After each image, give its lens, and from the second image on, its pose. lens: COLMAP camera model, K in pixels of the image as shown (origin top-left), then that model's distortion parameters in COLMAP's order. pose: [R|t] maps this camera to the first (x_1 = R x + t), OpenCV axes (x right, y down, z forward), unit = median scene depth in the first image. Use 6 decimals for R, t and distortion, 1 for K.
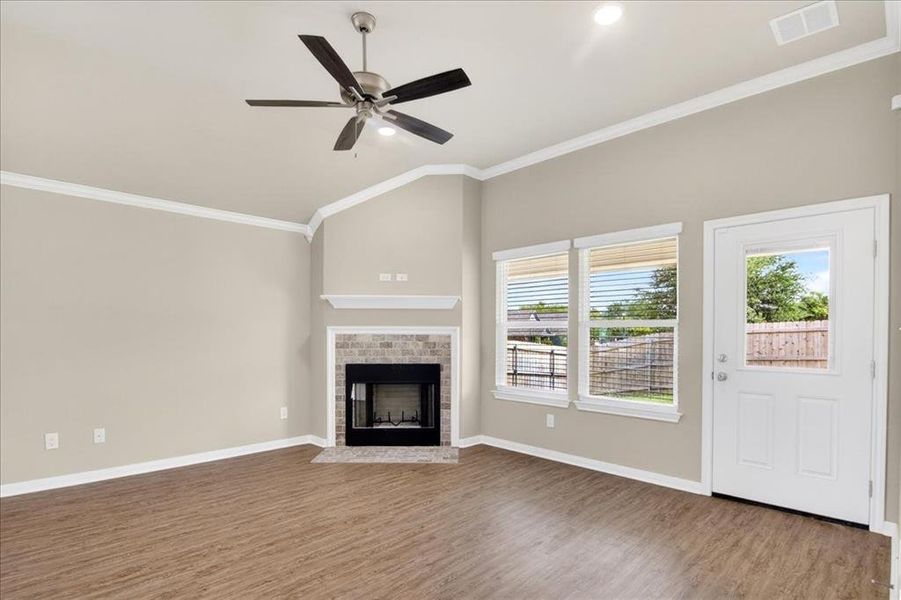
lens RADIAL K [[447.6, 0, 449.4], [0, 447.6, 336.9], [0, 0, 1]] dist [-0.015726, -0.007633]
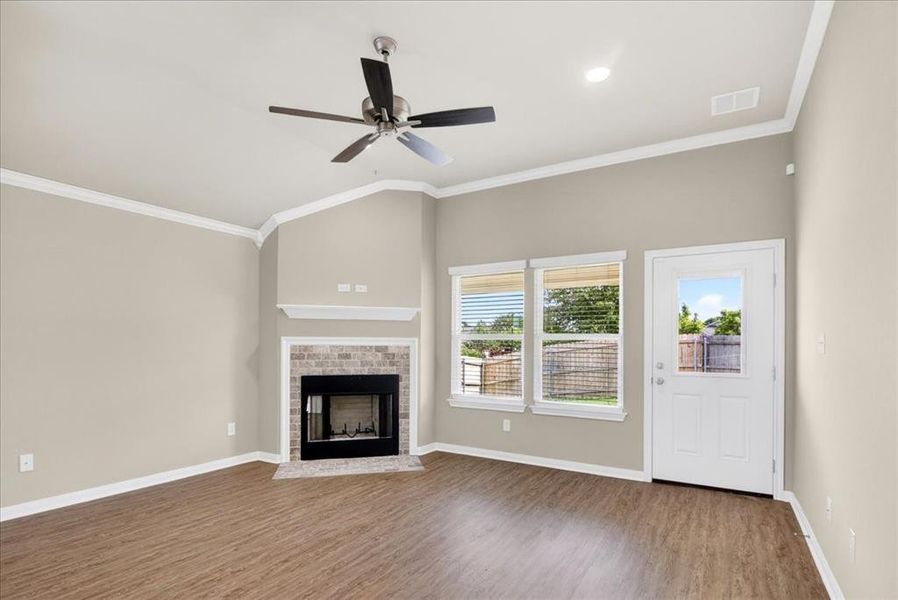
lens RADIAL K [[446.1, 0, 453.1], [0, 446.1, 342.0], [0, 0, 1]] dist [-0.015726, -0.007633]
pose [[0.969987, 0.003327, 0.243132, -0.149890], [-0.000203, 0.999917, -0.012873, -0.000559], [-0.243155, 0.012437, 0.969908, -0.019104]]
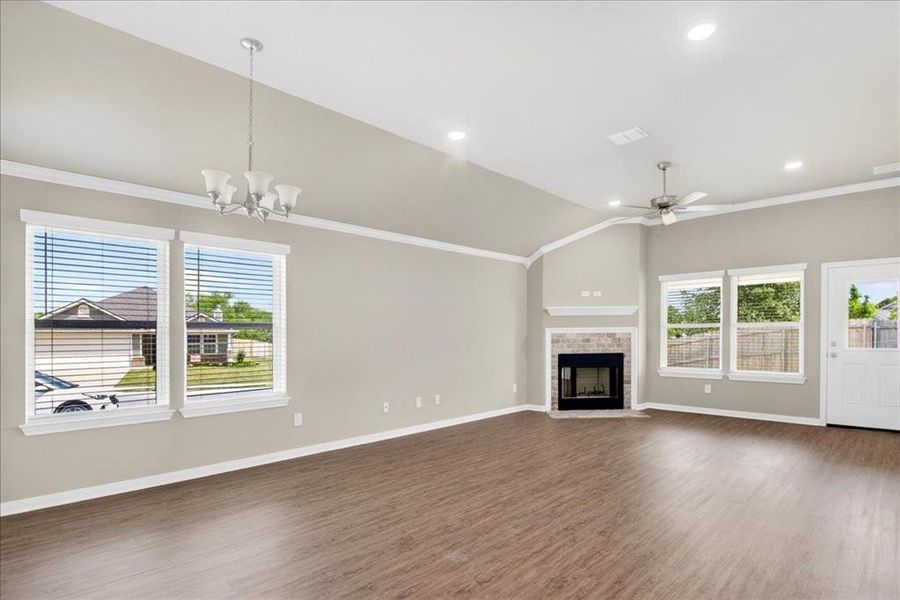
lens RADIAL K [[447.1, 0, 475.8], [0, 447.1, 343.8], [0, 0, 1]] dist [-0.015726, -0.007633]
pose [[0.999802, -0.012176, 0.015740, -0.529206], [0.011965, 0.999838, 0.013438, 0.004993], [-0.015901, -0.013247, 0.999786, -0.449792]]
